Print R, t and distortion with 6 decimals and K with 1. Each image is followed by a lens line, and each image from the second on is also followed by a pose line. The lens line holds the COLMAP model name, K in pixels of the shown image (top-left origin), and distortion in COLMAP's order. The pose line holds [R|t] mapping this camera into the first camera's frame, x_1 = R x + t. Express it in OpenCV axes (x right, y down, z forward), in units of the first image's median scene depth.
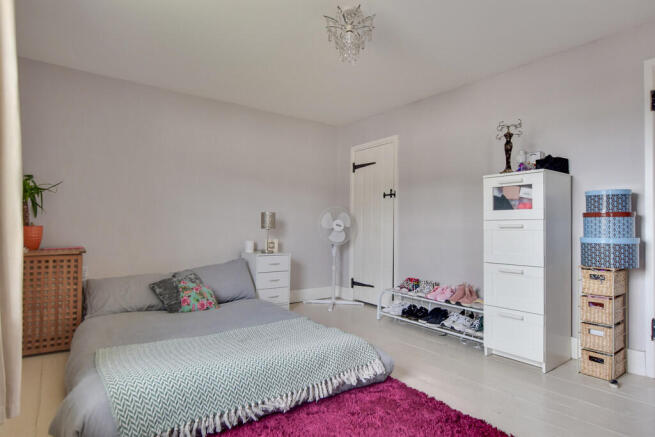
lens RADIAL K [[367.2, 0, 324.5], [0, 367.2, 220.4], [0, 0, 1]] dist [-0.017168, 0.002199]
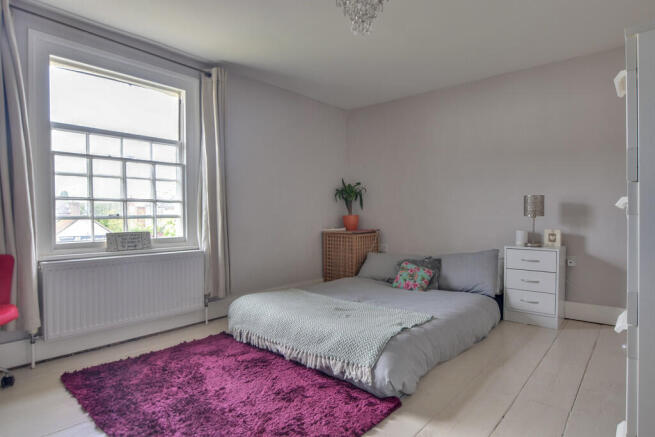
lens RADIAL K [[367.2, 0, 324.4], [0, 367.2, 219.7], [0, 0, 1]] dist [-0.017168, 0.002199]
pose [[0.215567, 0.003365, -0.976483, 0.714430], [0.022784, 0.999704, 0.008475, 0.018780], [0.976223, -0.024075, 0.215427, 0.533351]]
